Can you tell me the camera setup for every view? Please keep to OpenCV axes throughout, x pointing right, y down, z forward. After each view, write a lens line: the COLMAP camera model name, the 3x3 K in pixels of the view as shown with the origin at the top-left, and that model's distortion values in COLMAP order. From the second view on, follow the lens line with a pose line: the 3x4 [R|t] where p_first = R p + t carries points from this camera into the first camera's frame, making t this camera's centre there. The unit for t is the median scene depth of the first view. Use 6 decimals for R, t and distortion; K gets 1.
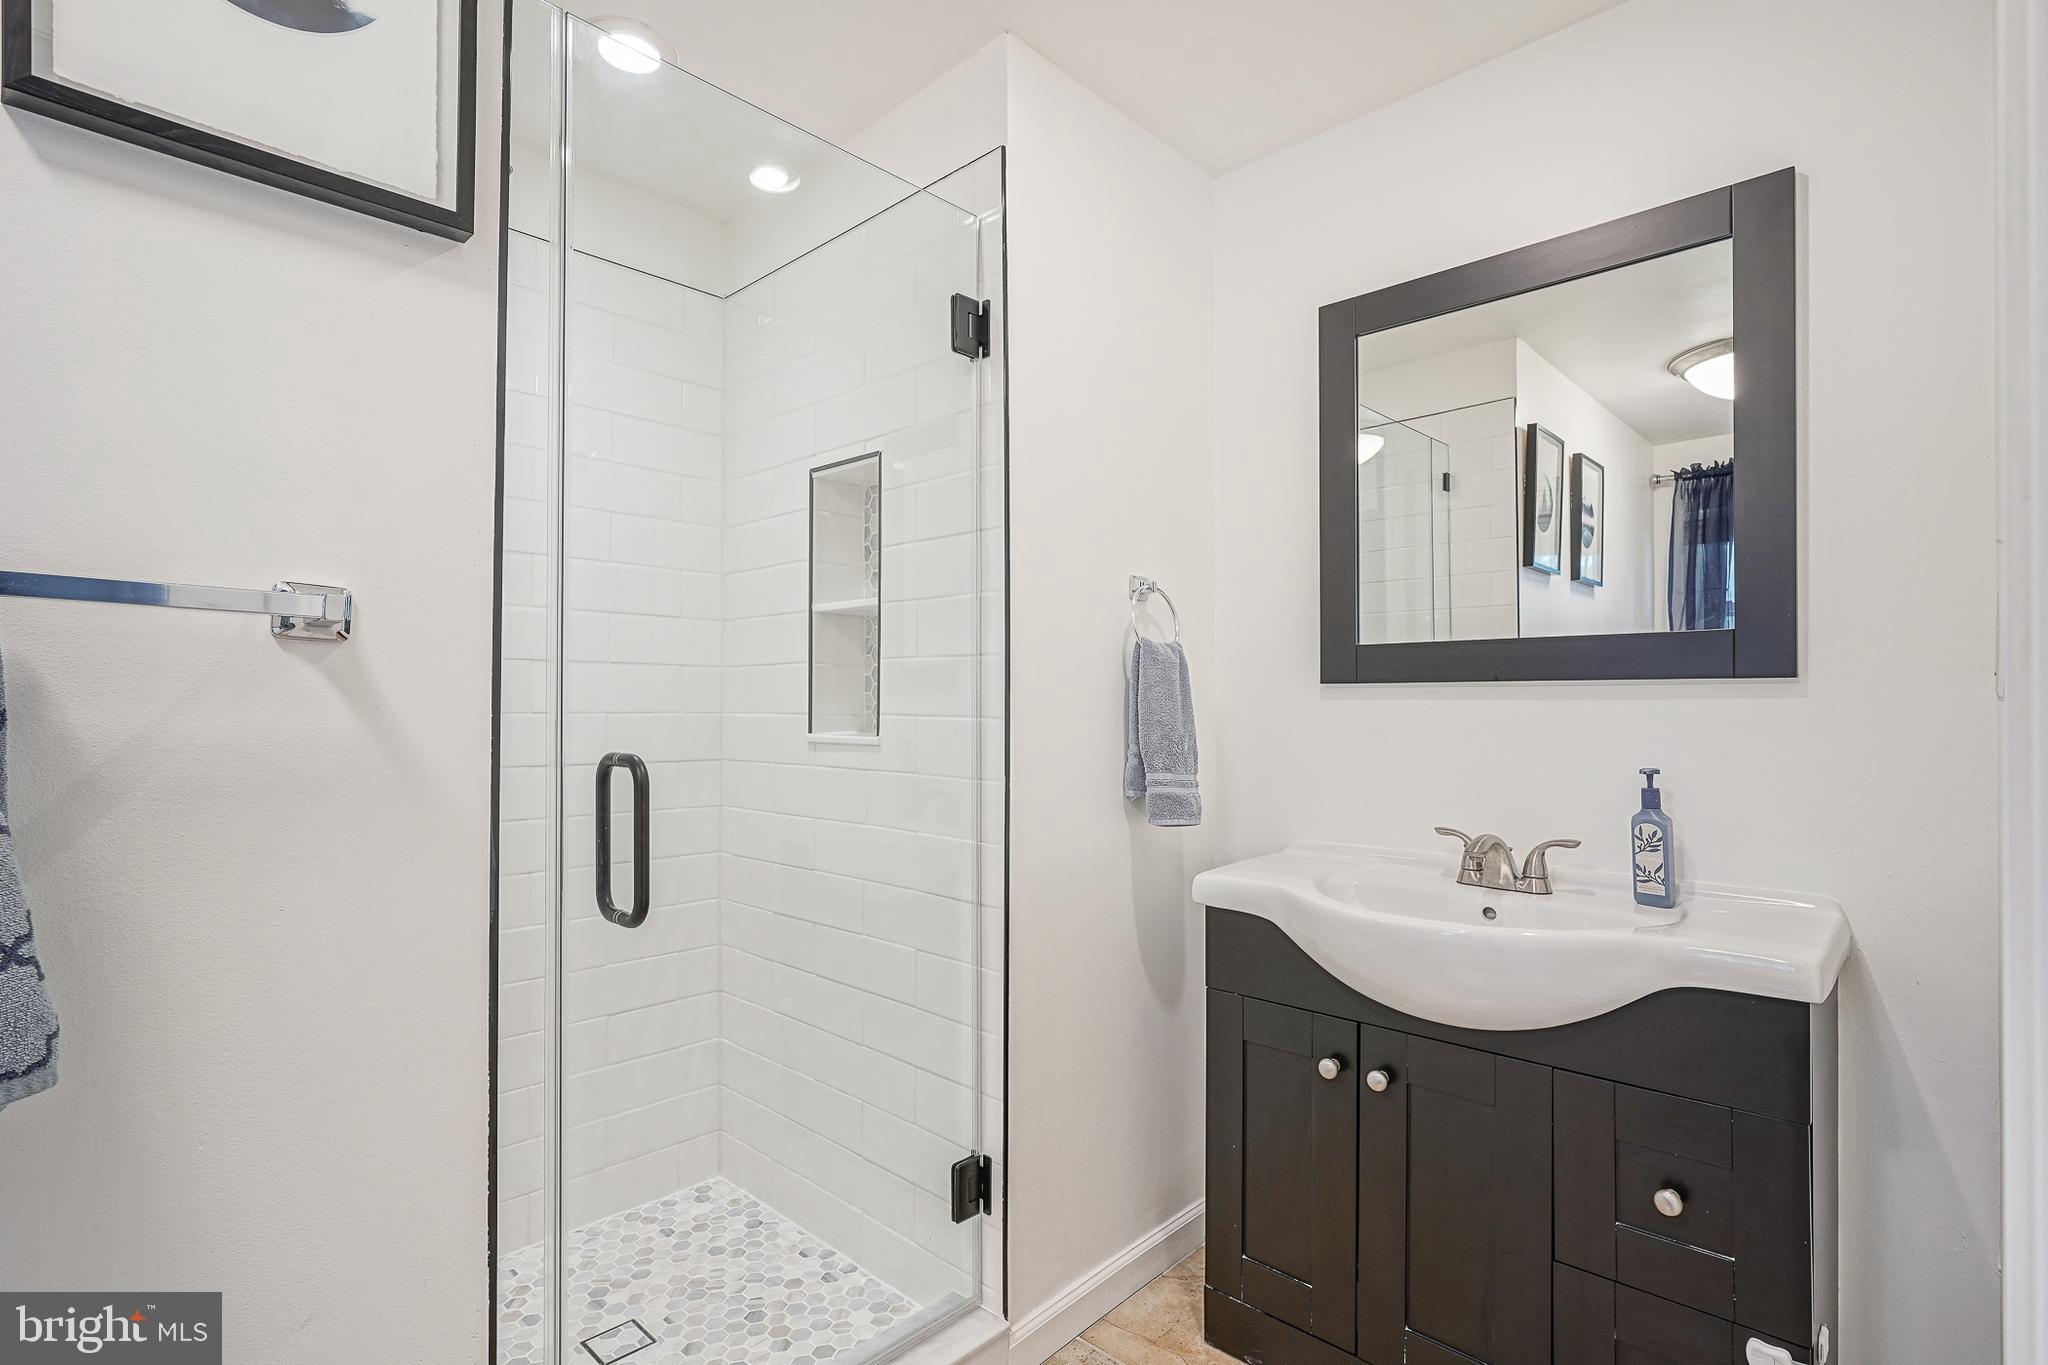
lens RADIAL K [[999.4, 0, 1109.8], [0, 999.4, 688.8], [0, 0, 1]] dist [0.000383, 0.000885]
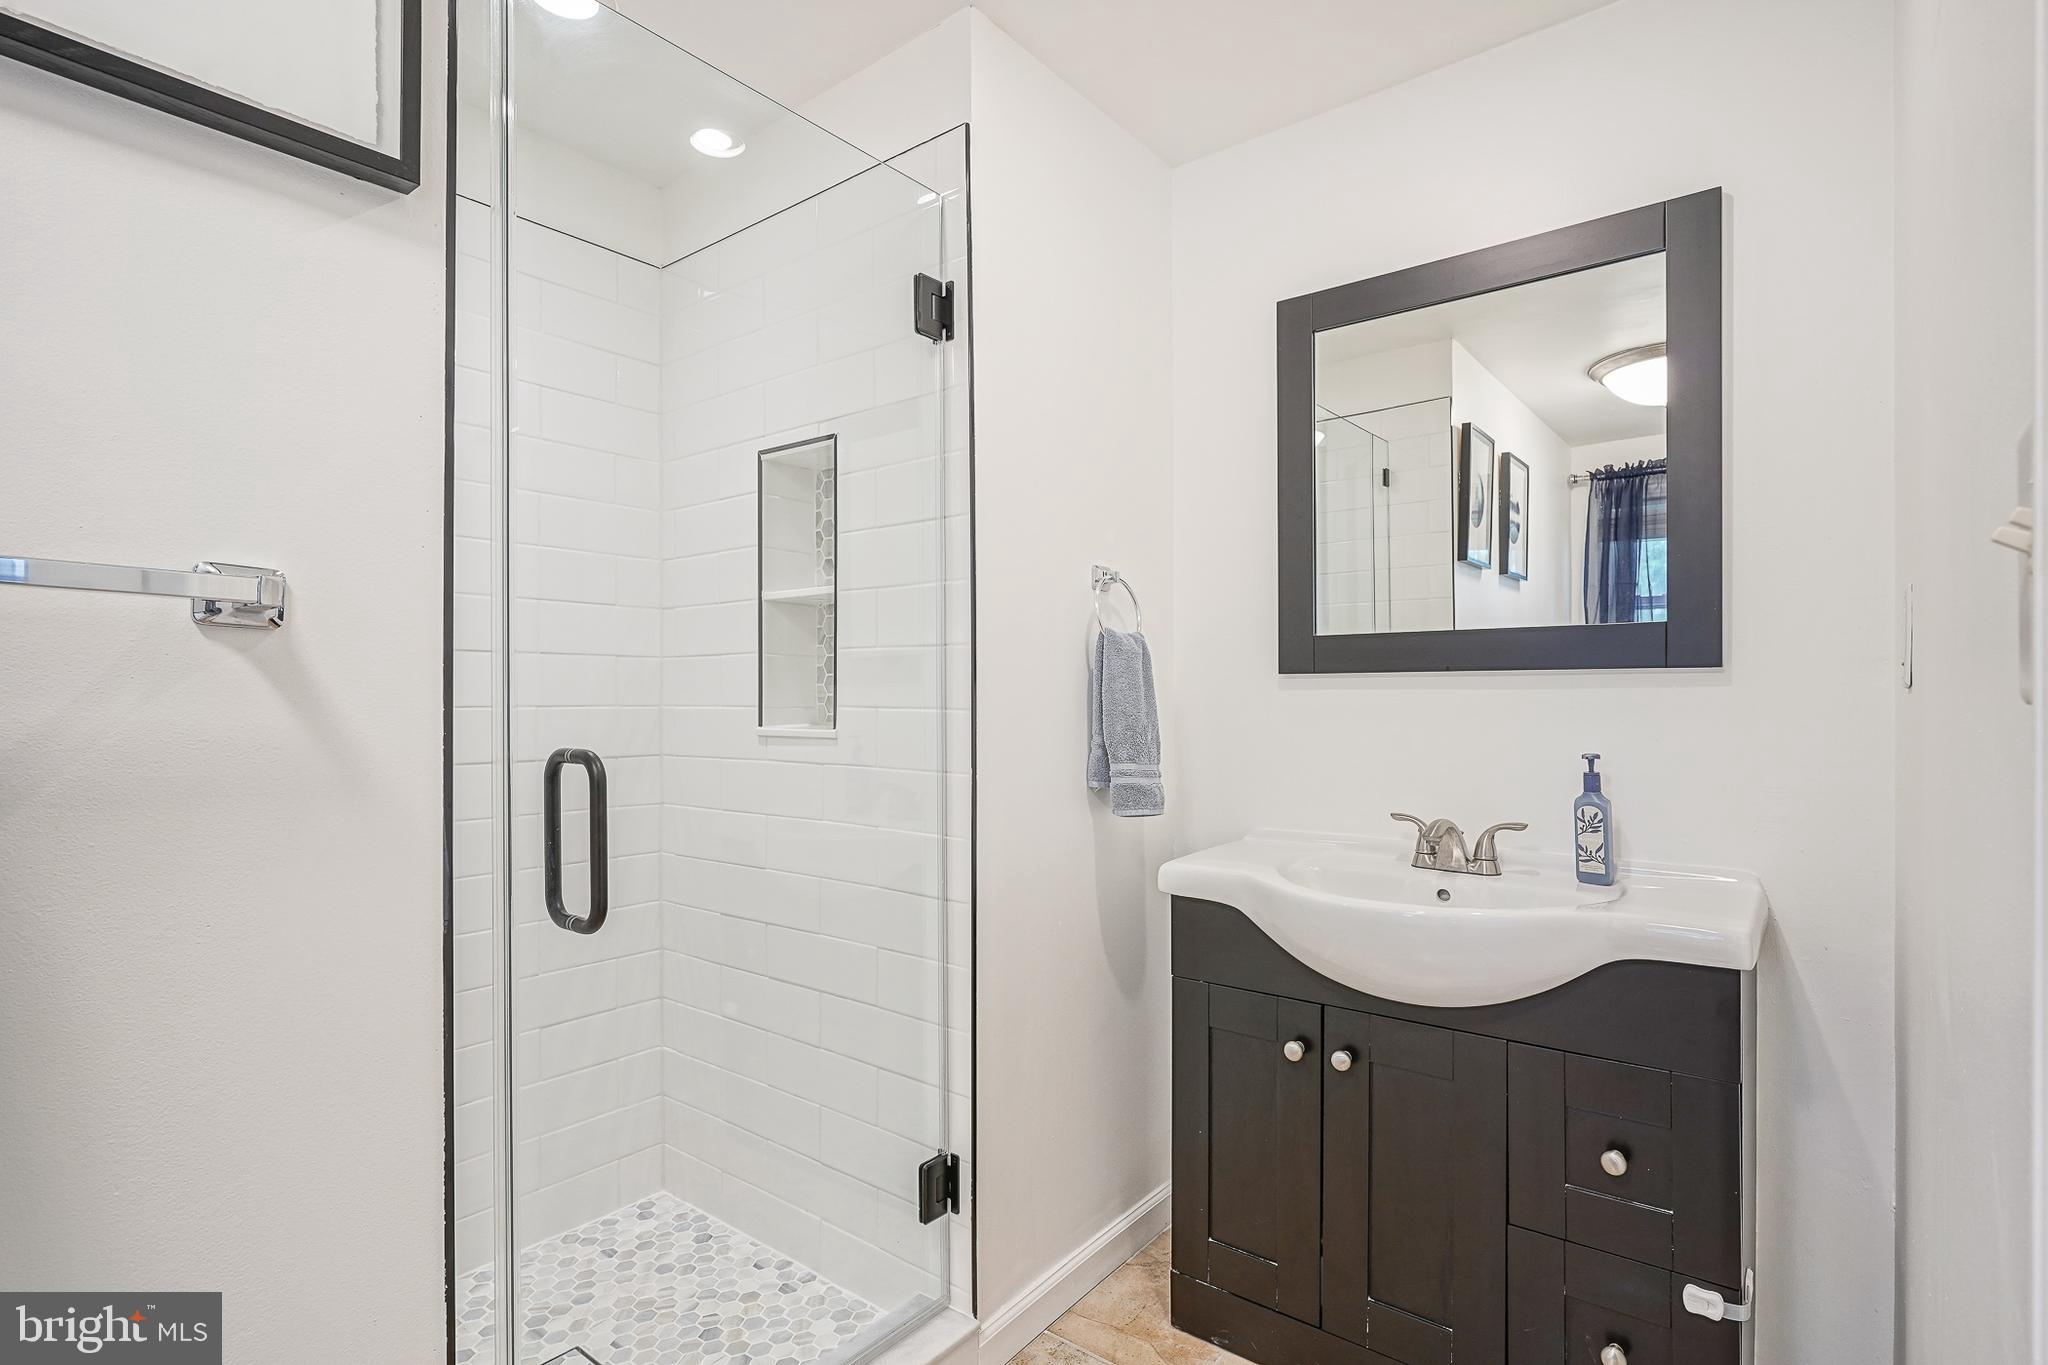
lens RADIAL K [[999.4, 0, 1027.6], [0, 999.4, 691.8], [0, 0, 1]] dist [0.000383, 0.000885]
pose [[0.993889, -0.003681, 0.110319, -0.157848], [0.002578, 0.999945, 0.010137, 0.002186], [-0.110350, -0.009790, 0.993845, 0.018547]]
